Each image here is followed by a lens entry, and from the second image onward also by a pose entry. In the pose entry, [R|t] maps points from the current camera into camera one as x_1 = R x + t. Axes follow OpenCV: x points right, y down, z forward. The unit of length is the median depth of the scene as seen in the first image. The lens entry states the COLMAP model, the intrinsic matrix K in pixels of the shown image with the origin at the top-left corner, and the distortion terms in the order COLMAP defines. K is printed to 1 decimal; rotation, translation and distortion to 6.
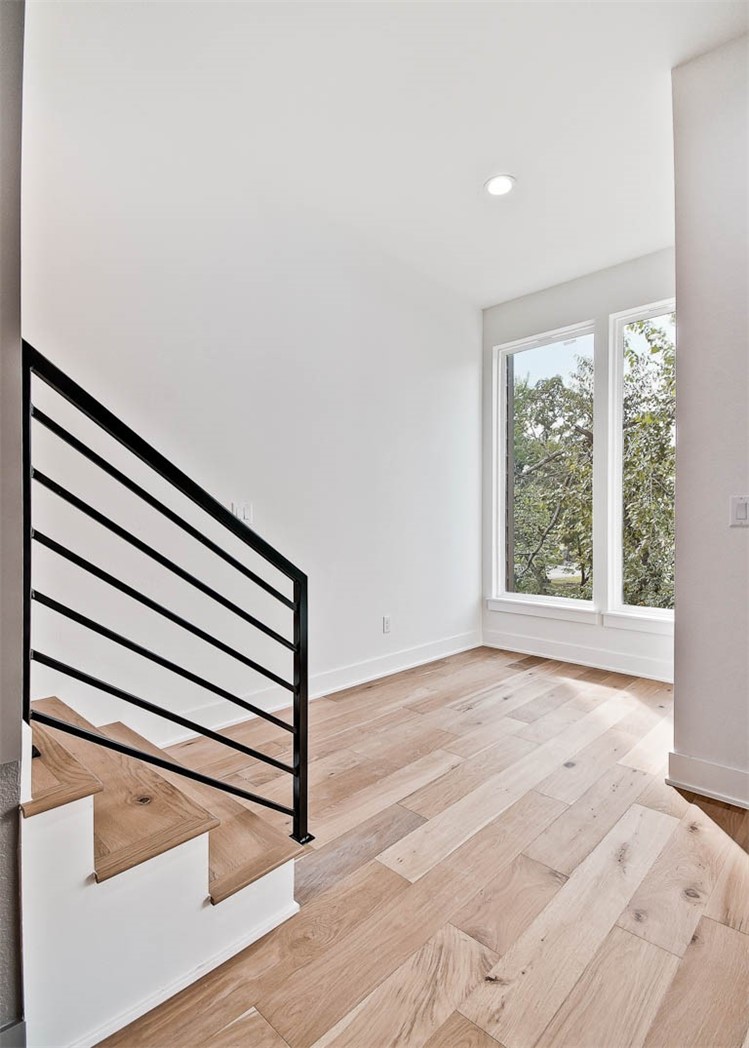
lens RADIAL K [[512.3, 0, 385.8], [0, 512.3, 526.9], [0, 0, 1]] dist [0.000187, -0.000597]
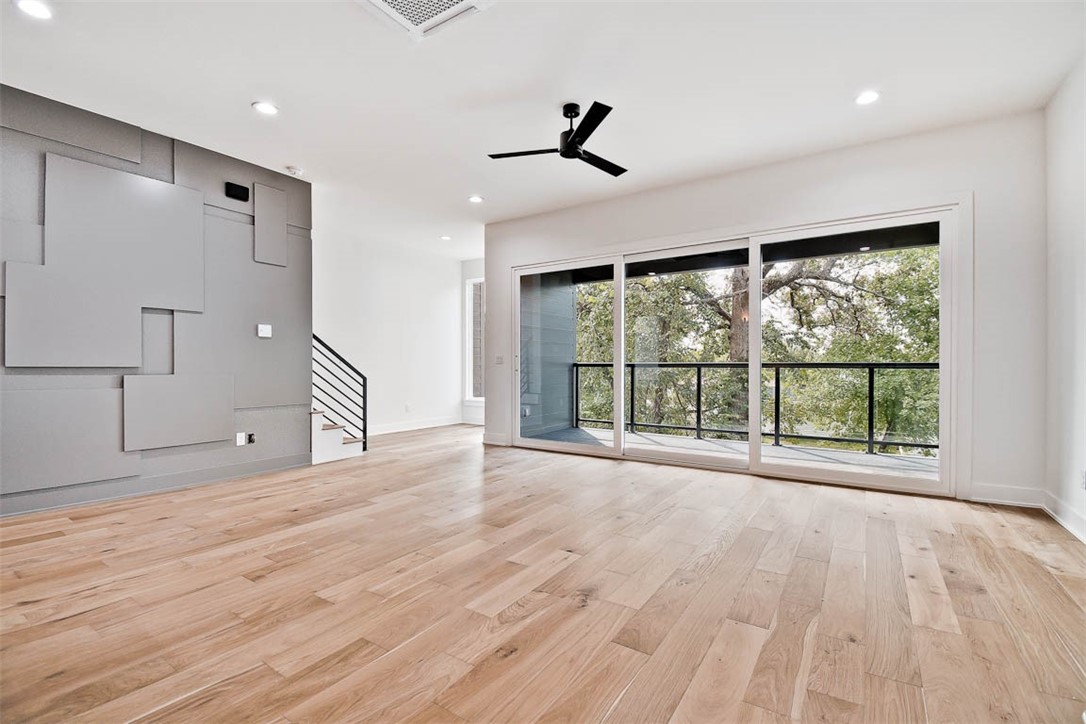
lens RADIAL K [[479.7, 0, 543.0], [0, 479.7, 362.0], [0, 0, 1]] dist [0.017382, -0.024489]
pose [[0.987418, 0.003870, 0.158087, 0.589632], [-0.002363, 0.999950, -0.009720, 0.008215], [-0.158117, 0.009224, 0.987377, -2.777791]]
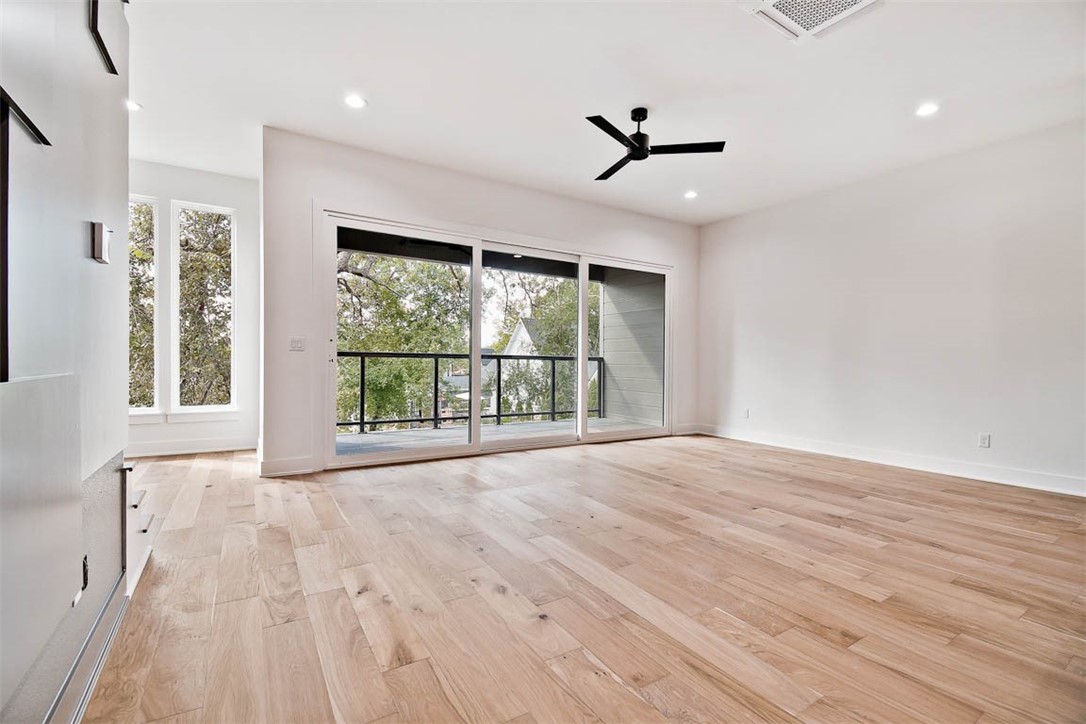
lens RADIAL K [[479.7, 0, 543.0], [0, 479.7, 362.0], [0, 0, 1]] dist [0.017382, -0.024489]
pose [[0.257451, -0.000047, 0.966291, -1.322543], [-0.012680, 0.999914, 0.003427, 0.018966], [-0.966208, -0.013135, 0.257428, -0.757880]]
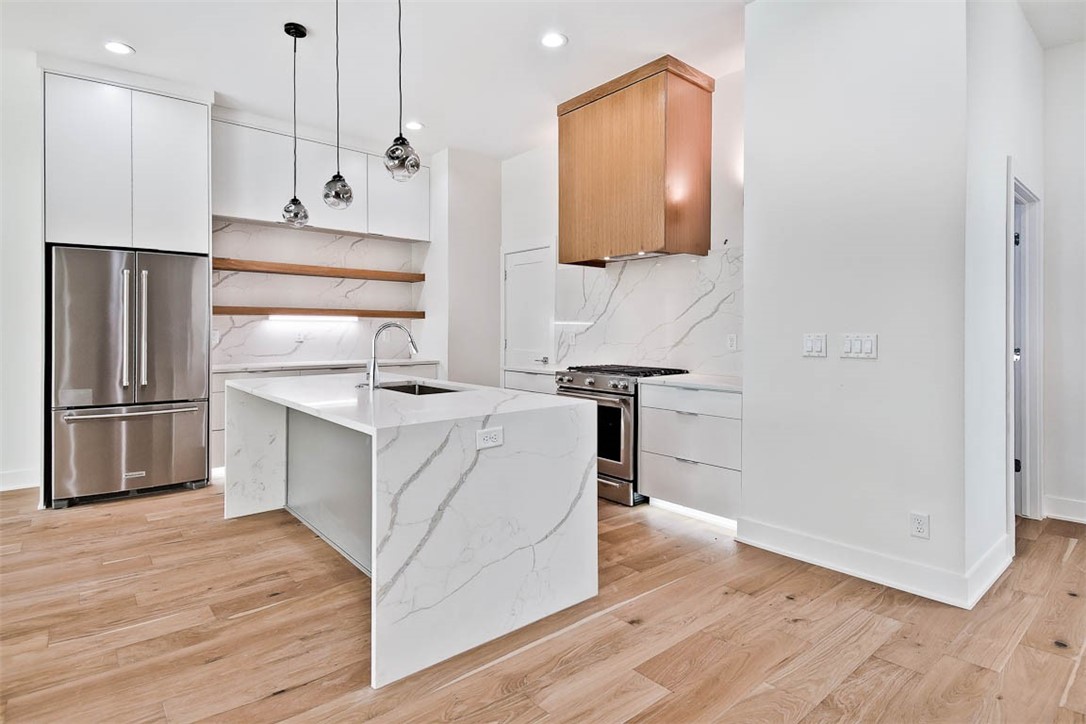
lens RADIAL K [[573.3, 0, 536.7], [0, 573.3, 334.0], [0, 0, 1]] dist [0.001897, -0.007496]
pose [[-0.991259, -0.001794, 0.131917, -1.160716], [-0.001041, 0.999983, 0.005779, -0.079402], [-0.131925, 0.005592, -0.991244, -0.461423]]
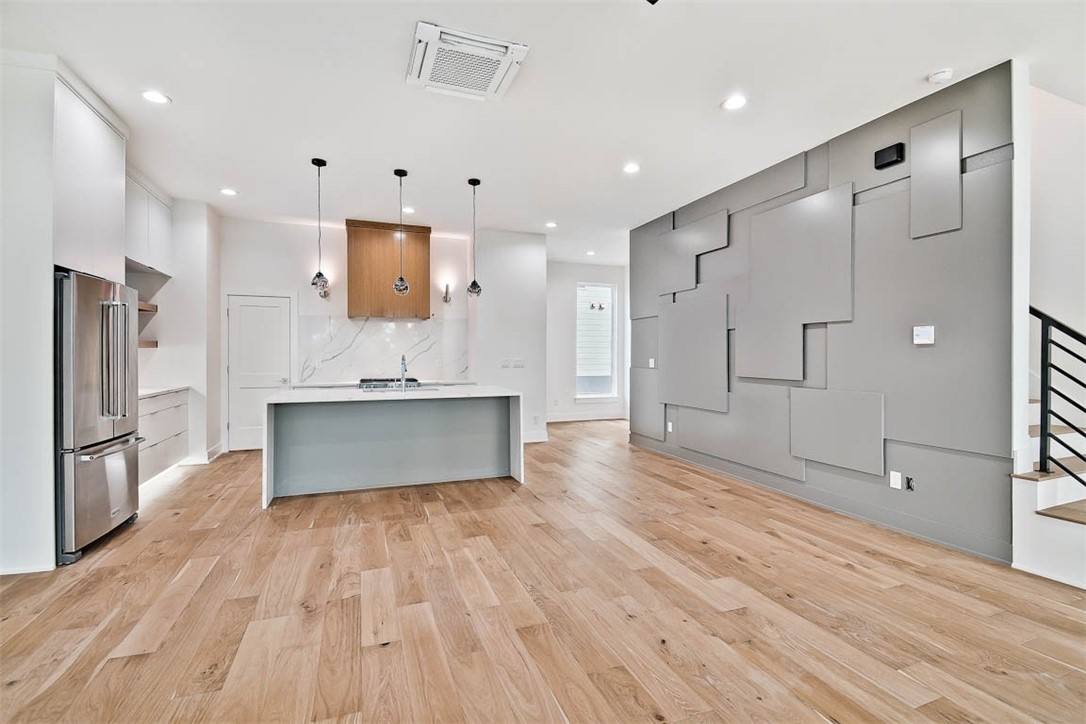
lens RADIAL K [[489.2, 0, 545.7], [0, 489.2, 358.7], [0, 0, 1]] dist [0.022609, -0.026938]
pose [[-0.439823, 0.006507, -0.898061, 1.938082], [-0.003022, 0.999957, 0.008725, -0.118519], [0.898080, 0.006552, -0.439784, -0.162737]]
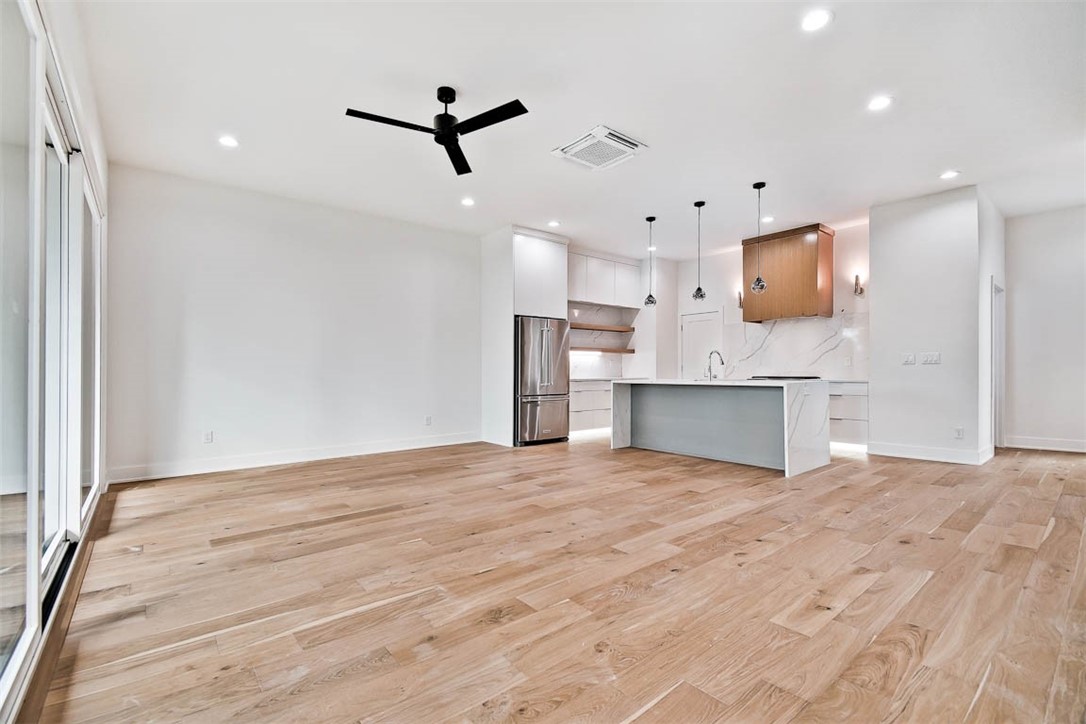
lens RADIAL K [[479.7, 0, 543.0], [0, 479.7, 362.0], [0, 0, 1]] dist [0.017382, -0.024489]
pose [[-0.991672, 0.009852, 0.128409, 0.391969], [0.007887, 0.999844, -0.015799, 0.017547], [-0.128545, -0.014655, -0.991595, 1.422300]]
